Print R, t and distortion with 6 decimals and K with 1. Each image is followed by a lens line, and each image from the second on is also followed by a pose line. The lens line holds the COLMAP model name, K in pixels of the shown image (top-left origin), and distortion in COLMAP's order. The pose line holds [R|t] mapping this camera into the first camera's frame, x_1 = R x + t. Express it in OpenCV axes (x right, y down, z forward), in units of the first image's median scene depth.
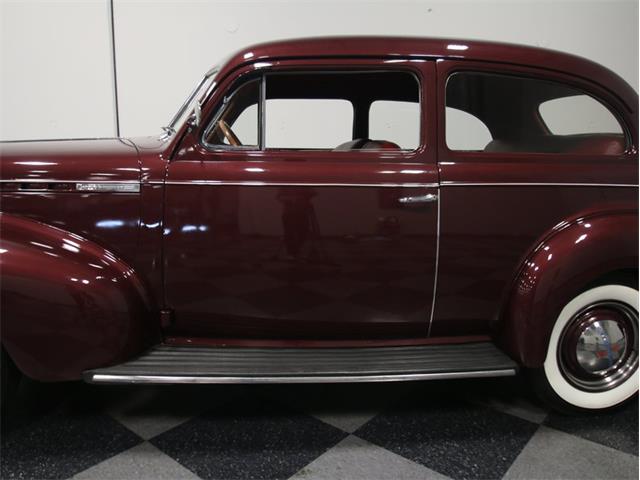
lens RADIAL K [[483.0, 0, 320.0], [0, 483.0, 240.0], [0, 0, 1]] dist [-0.026871, 0.002336]
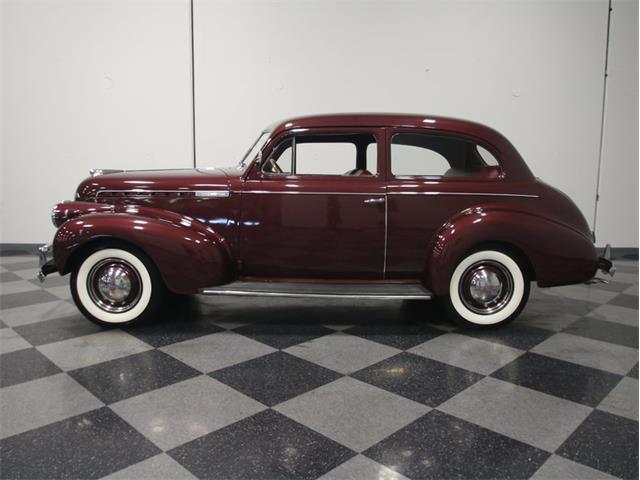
lens RADIAL K [[498.3, 0, 321.7], [0, 498.3, 239.0], [0, 0, 1]] dist [-0.028359, 0.002749]
pose [[0.996769, 0.010178, -0.079679, 0.146363], [-0.014804, 0.998225, -0.057685, 0.169576], [0.078950, 0.058678, 0.995150, -0.894249]]
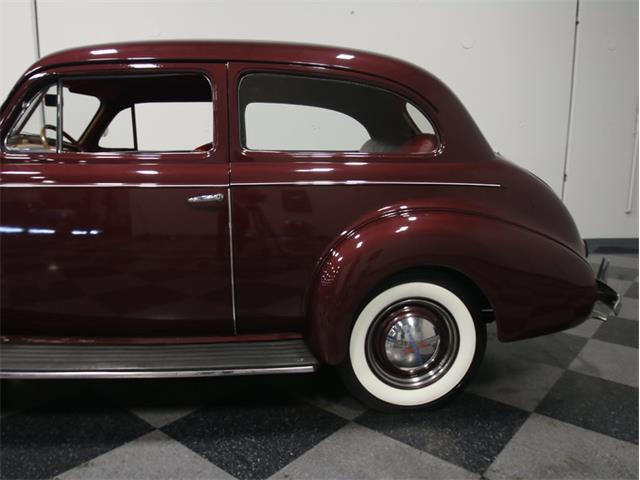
lens RADIAL K [[483.0, 0, 320.0], [0, 483.0, 240.0], [0, 0, 1]] dist [-0.026871, 0.002336]
pose [[0.999928, -0.006038, -0.010407, 0.429977], [0.005988, 0.999971, -0.004803, 0.008796], [0.010435, 0.004740, 0.999934, -0.017902]]
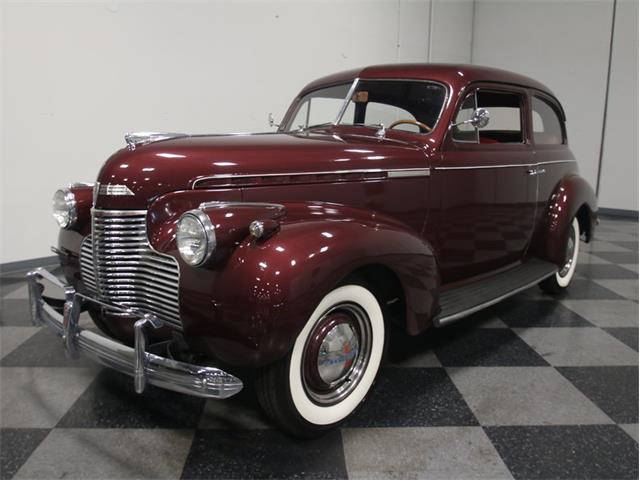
lens RADIAL K [[516.0, 0, 318.1], [0, 516.0, 243.1], [0, 0, 1]] dist [-0.031257, -0.001233]
pose [[0.745547, -0.130735, 0.653504, -1.459812], [0.121739, 0.990788, 0.059324, -0.039417], [-0.655240, 0.035328, 0.754594, 0.154855]]
